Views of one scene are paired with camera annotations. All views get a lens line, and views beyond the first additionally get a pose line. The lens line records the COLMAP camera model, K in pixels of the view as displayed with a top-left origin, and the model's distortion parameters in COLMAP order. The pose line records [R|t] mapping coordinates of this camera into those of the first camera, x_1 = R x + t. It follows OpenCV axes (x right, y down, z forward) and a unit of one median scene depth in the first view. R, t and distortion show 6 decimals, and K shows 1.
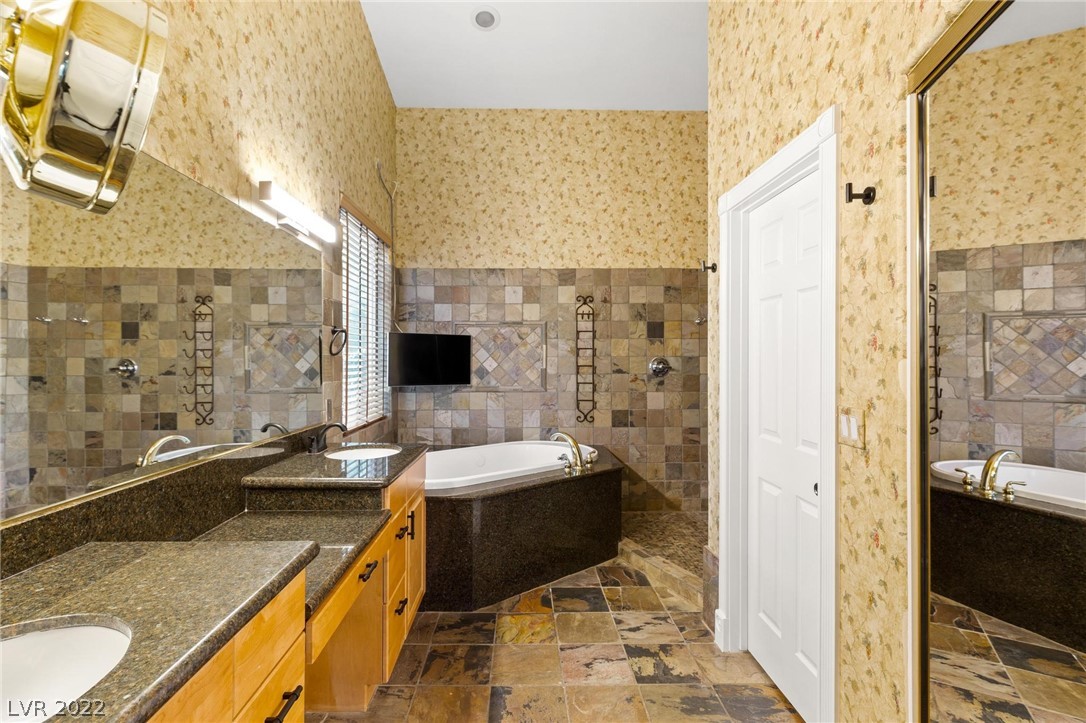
lens RADIAL K [[503.8, 0, 538.4], [0, 503.8, 362.4], [0, 0, 1]] dist [0.007339, -0.002520]
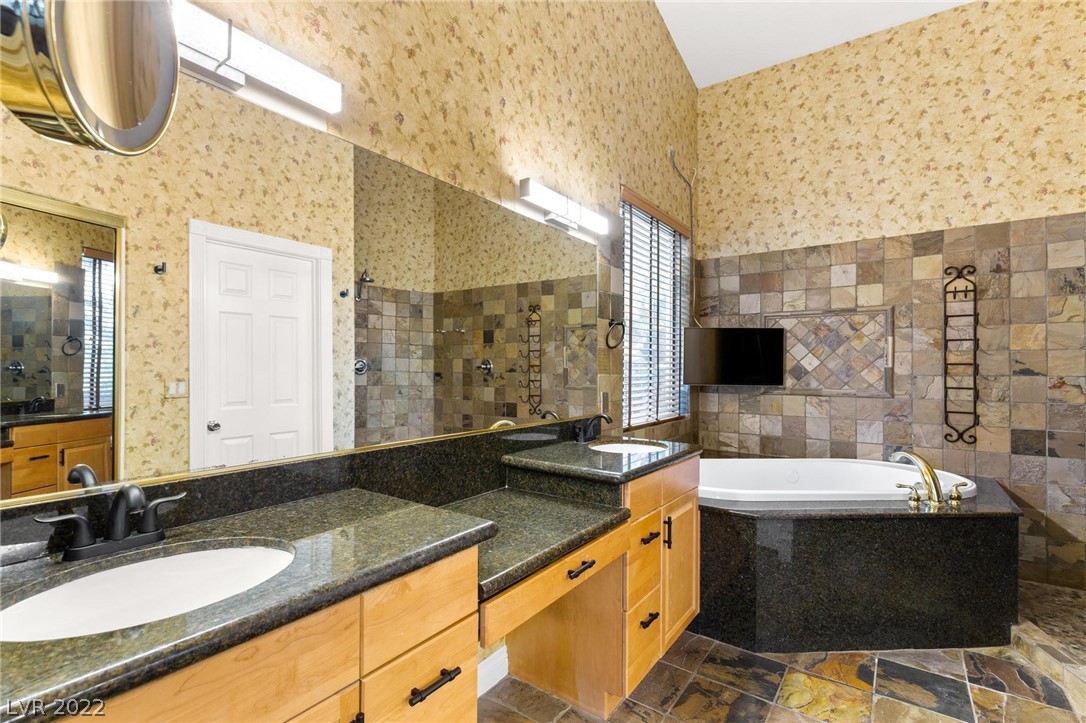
lens RADIAL K [[503.8, 0, 538.3], [0, 503.8, 367.9], [0, 0, 1]] dist [0.007339, -0.002520]
pose [[0.798604, 0.001894, -0.601854, 0.047668], [-0.003097, 0.999995, -0.000962, 0.015337], [0.601849, 0.002632, 0.798606, 0.068926]]
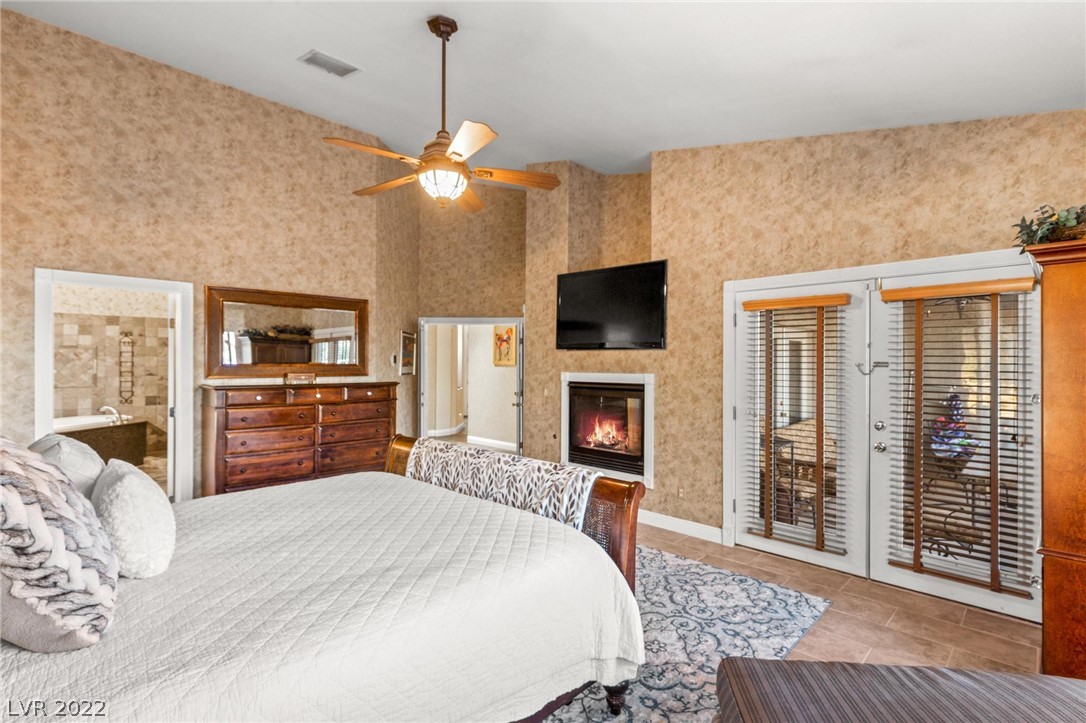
lens RADIAL K [[503.8, 0, 543.3], [0, 503.8, 360.5], [0, 0, 1]] dist [0.007339, -0.002520]
pose [[0.724920, 0.004377, 0.688819, -0.069272], [-0.005256, 0.999986, -0.000823, -0.039188], [-0.688813, -0.003024, 0.724933, -1.306981]]
